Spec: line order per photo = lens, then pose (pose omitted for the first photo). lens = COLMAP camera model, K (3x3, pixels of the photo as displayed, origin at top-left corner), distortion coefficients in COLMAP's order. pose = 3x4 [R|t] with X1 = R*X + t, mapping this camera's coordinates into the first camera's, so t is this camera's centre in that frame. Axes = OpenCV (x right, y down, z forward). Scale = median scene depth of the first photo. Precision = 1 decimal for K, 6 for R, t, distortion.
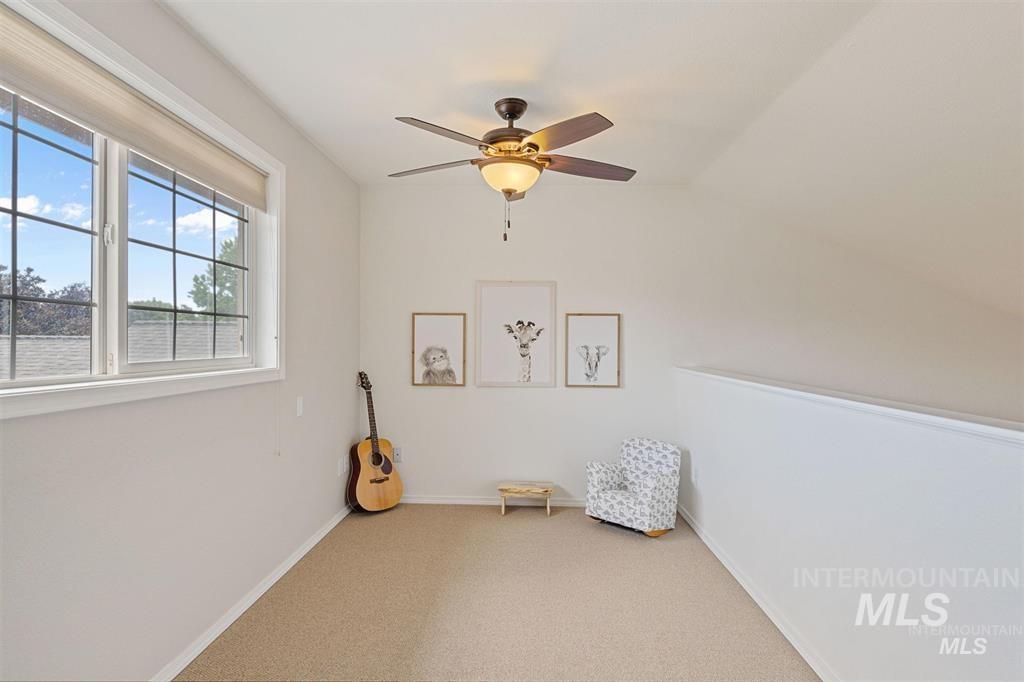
lens RADIAL K [[533.0, 0, 508.6], [0, 533.0, 342.8], [0, 0, 1]] dist [0.001267, 0.000056]
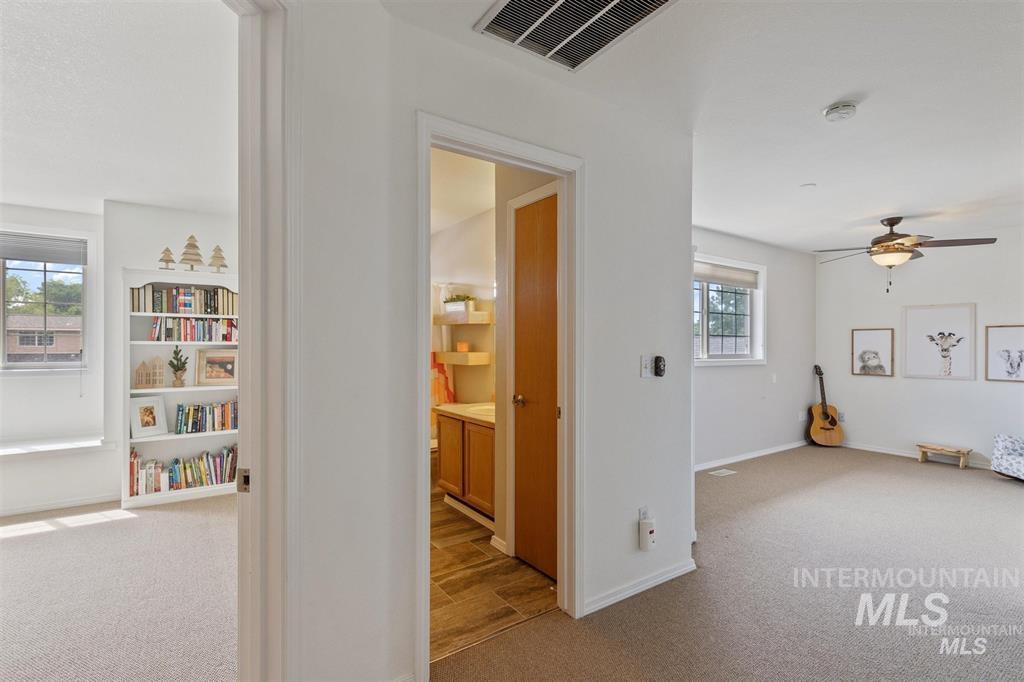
lens RADIAL K [[473.4, 0, 511.9], [0, 473.4, 345.7], [0, 0, 1]] dist [0.002230, 0.000114]
pose [[0.607817, -0.004745, -0.794063, 0.332880], [-0.001433, 0.999974, -0.007073, 0.004883], [0.794076, 0.005437, 0.607795, -0.685981]]
